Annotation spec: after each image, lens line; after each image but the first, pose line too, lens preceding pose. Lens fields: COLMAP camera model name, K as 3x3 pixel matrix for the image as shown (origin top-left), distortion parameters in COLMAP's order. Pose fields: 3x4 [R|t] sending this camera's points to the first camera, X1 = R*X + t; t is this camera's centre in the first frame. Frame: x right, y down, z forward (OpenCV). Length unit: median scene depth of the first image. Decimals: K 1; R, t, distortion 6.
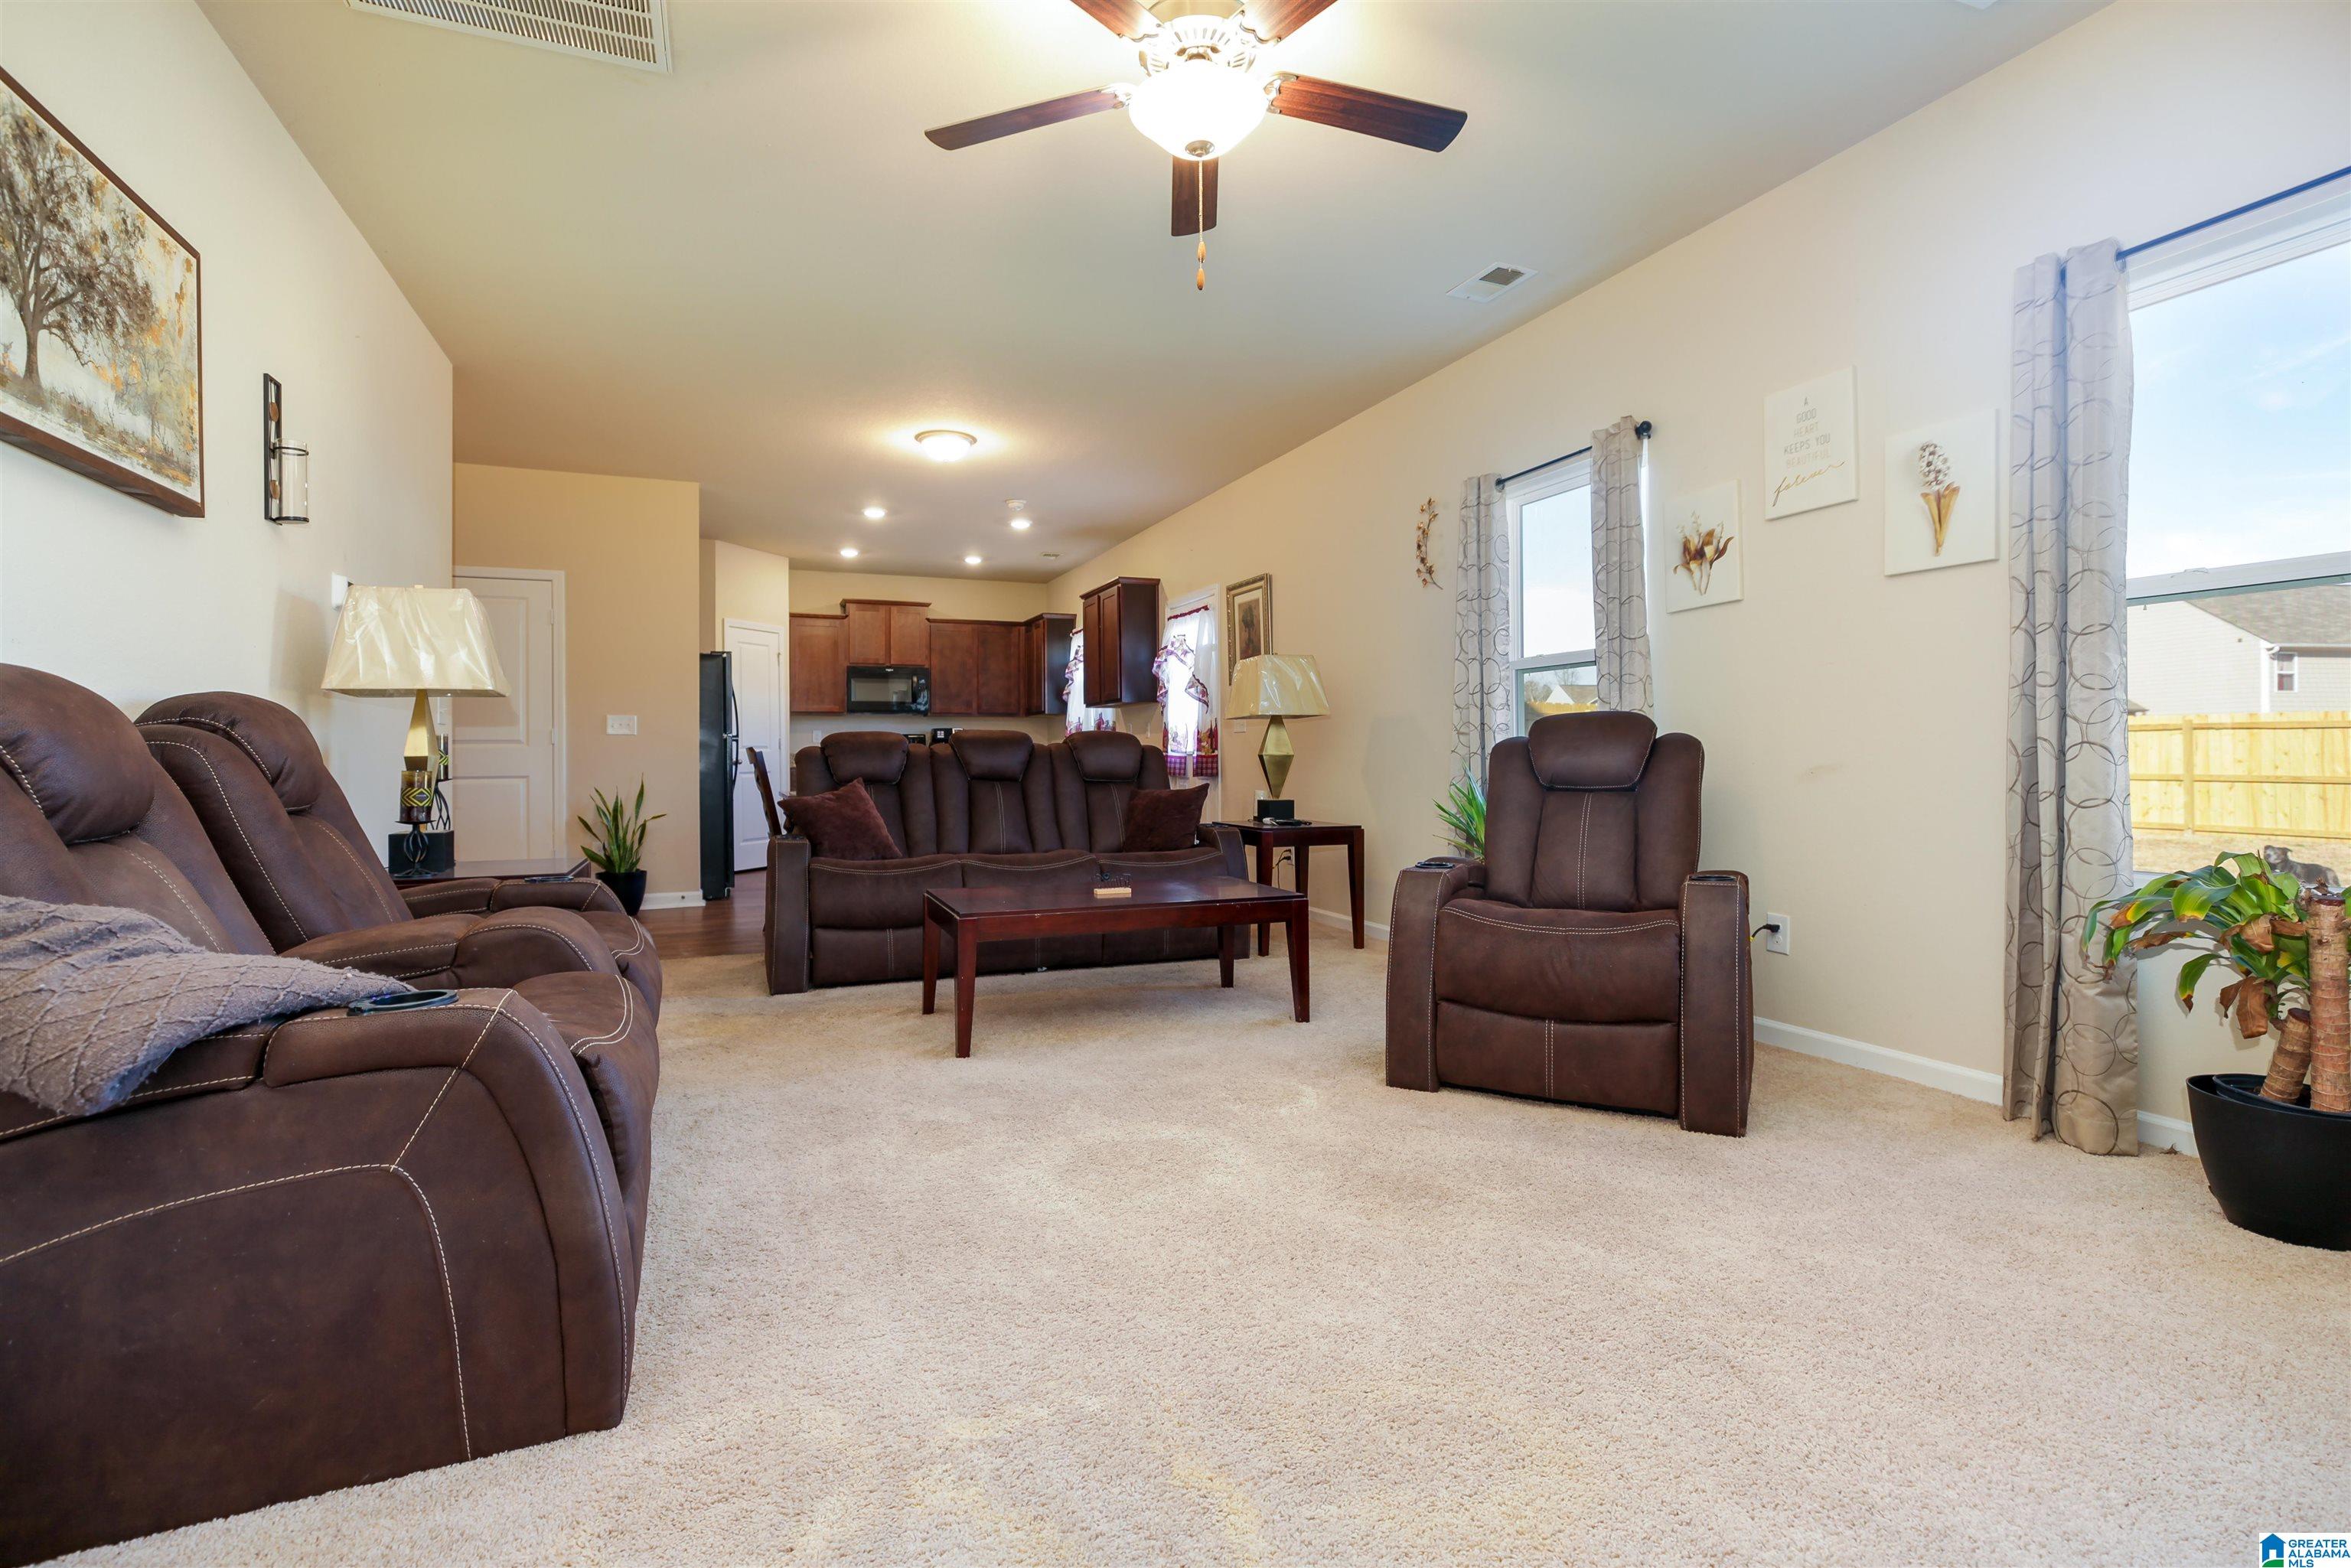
lens RADIAL K [[1128.1, 0, 1205.8], [0, 1128.1, 745.1], [0, 0, 1]] dist [-0.024549, 0.016818]
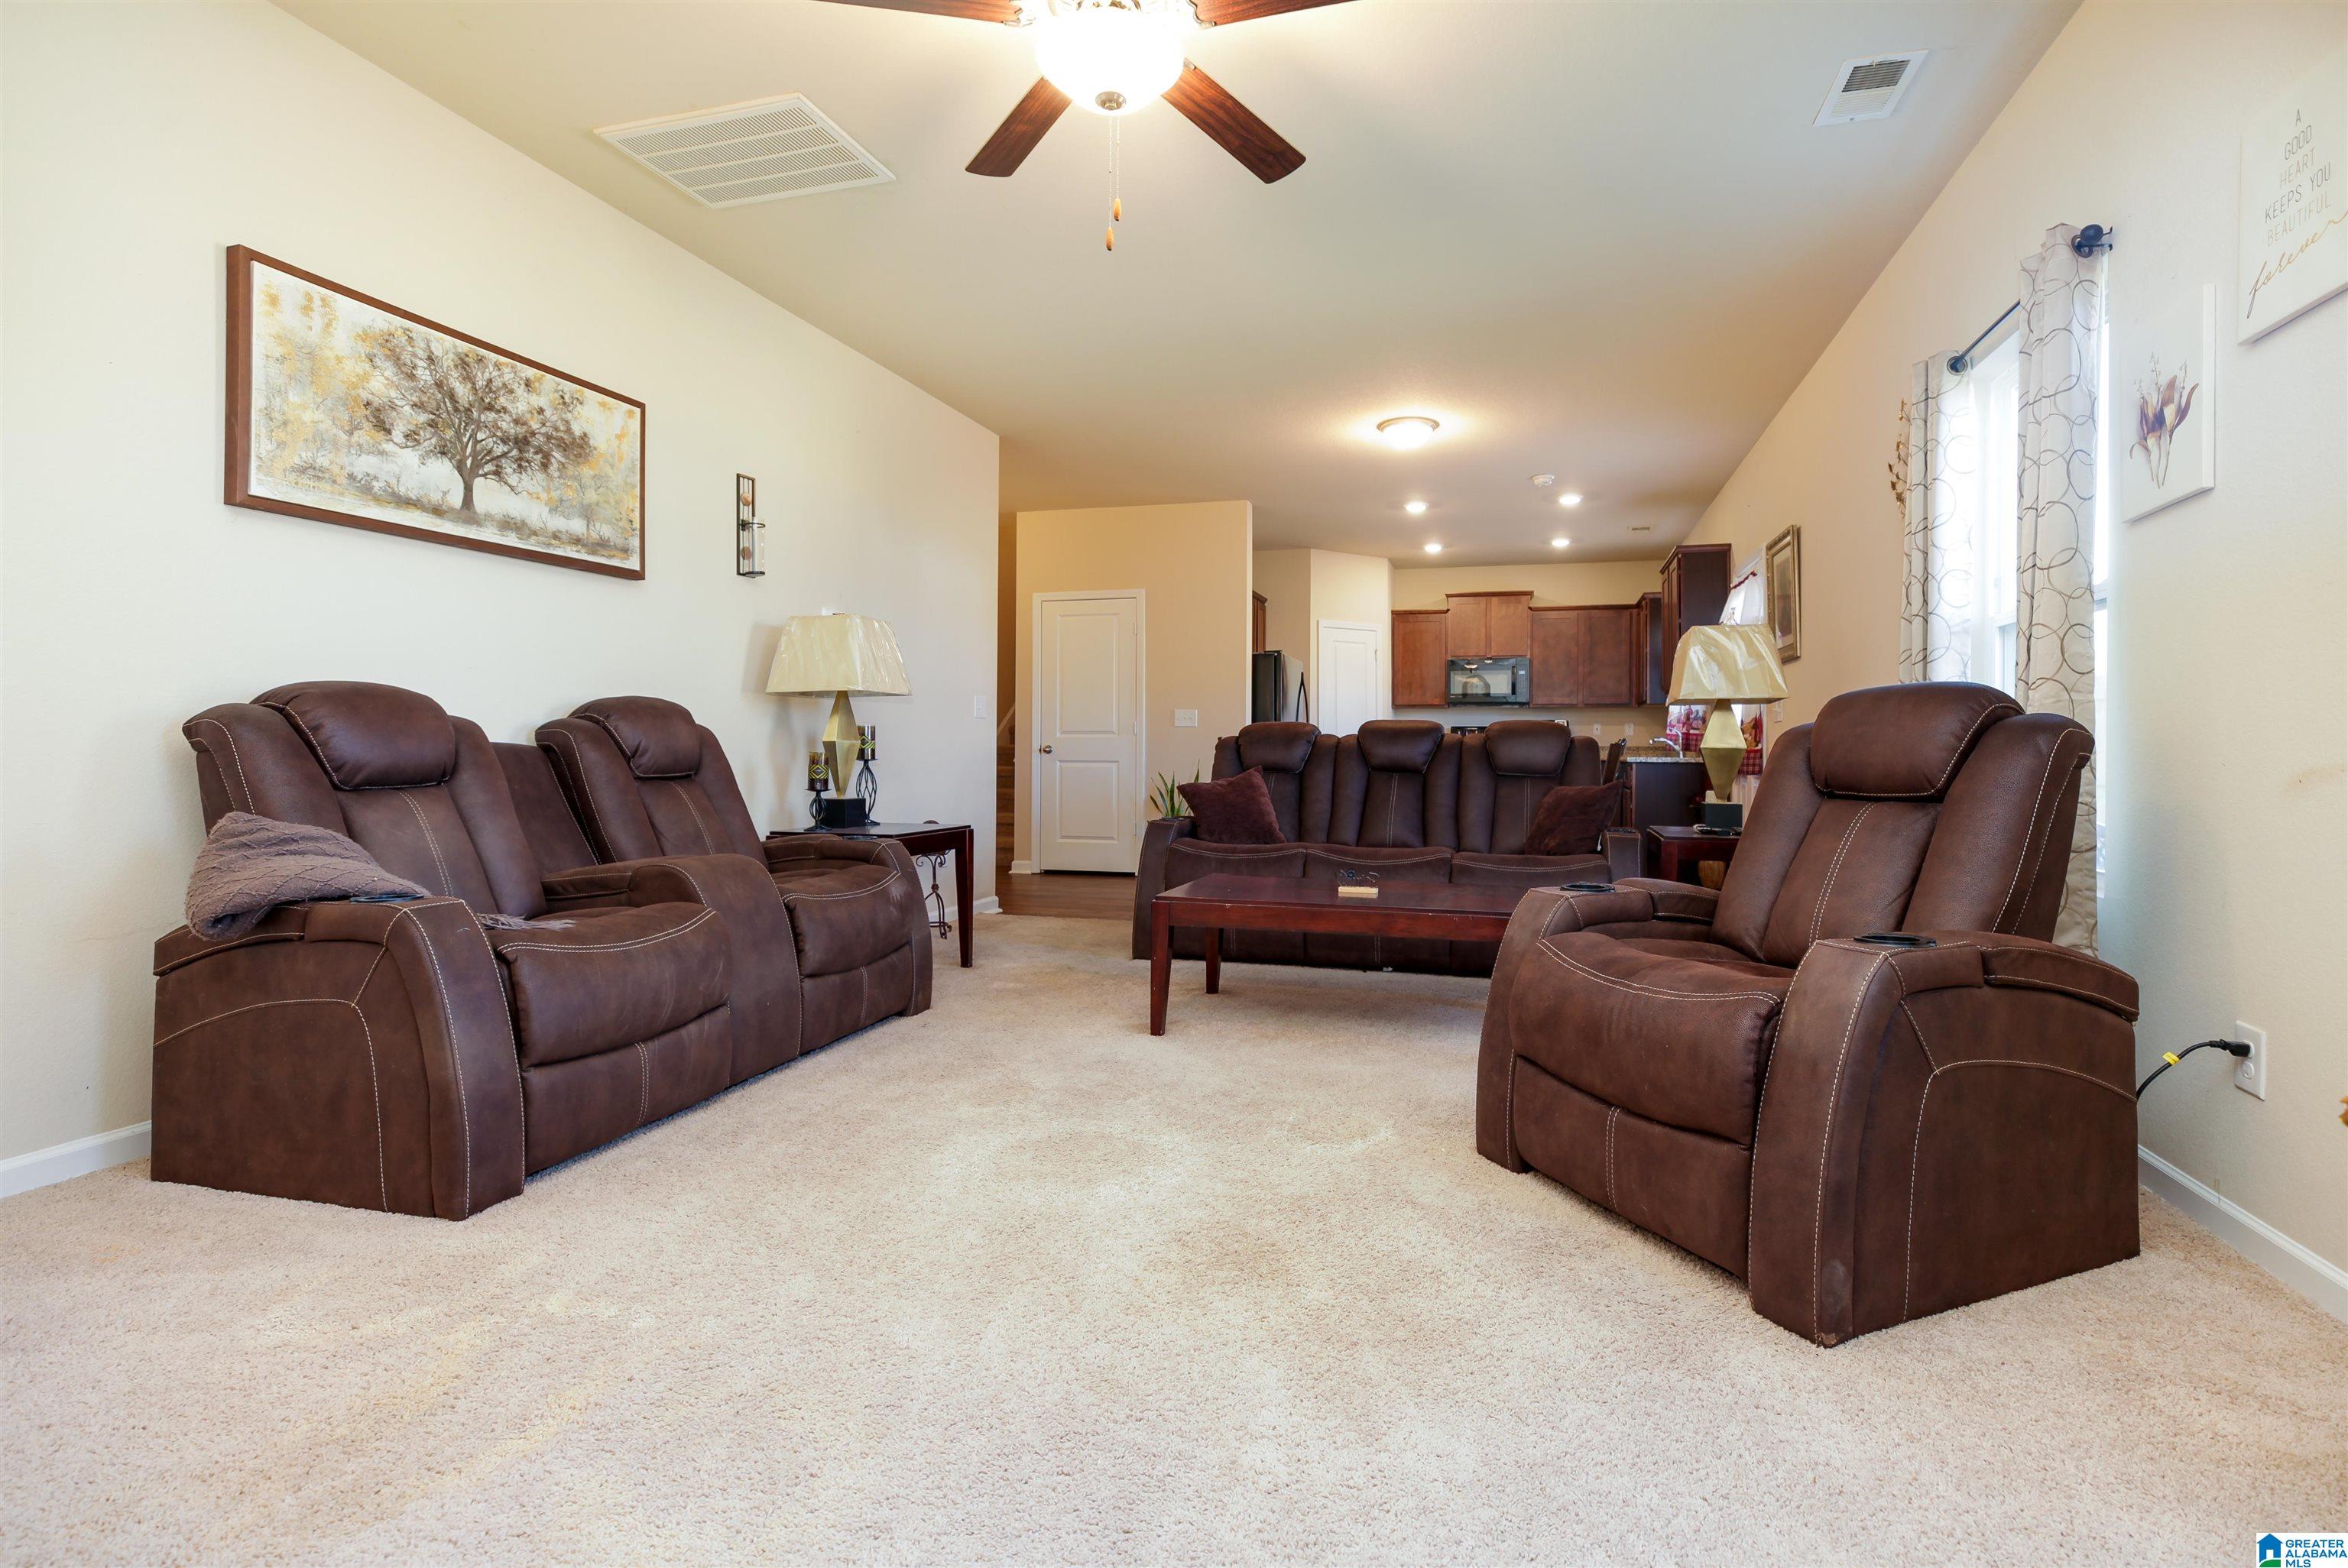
lens RADIAL K [[1126.6, 0, 1204.3], [0, 1126.6, 745.2], [0, 0, 1]] dist [-0.024549, 0.016818]
pose [[0.779190, 0.006088, -0.626758, 0.527532], [-0.002751, 0.999976, 0.006292, 0.004994], [0.626781, -0.003178, 0.779189, 0.253068]]
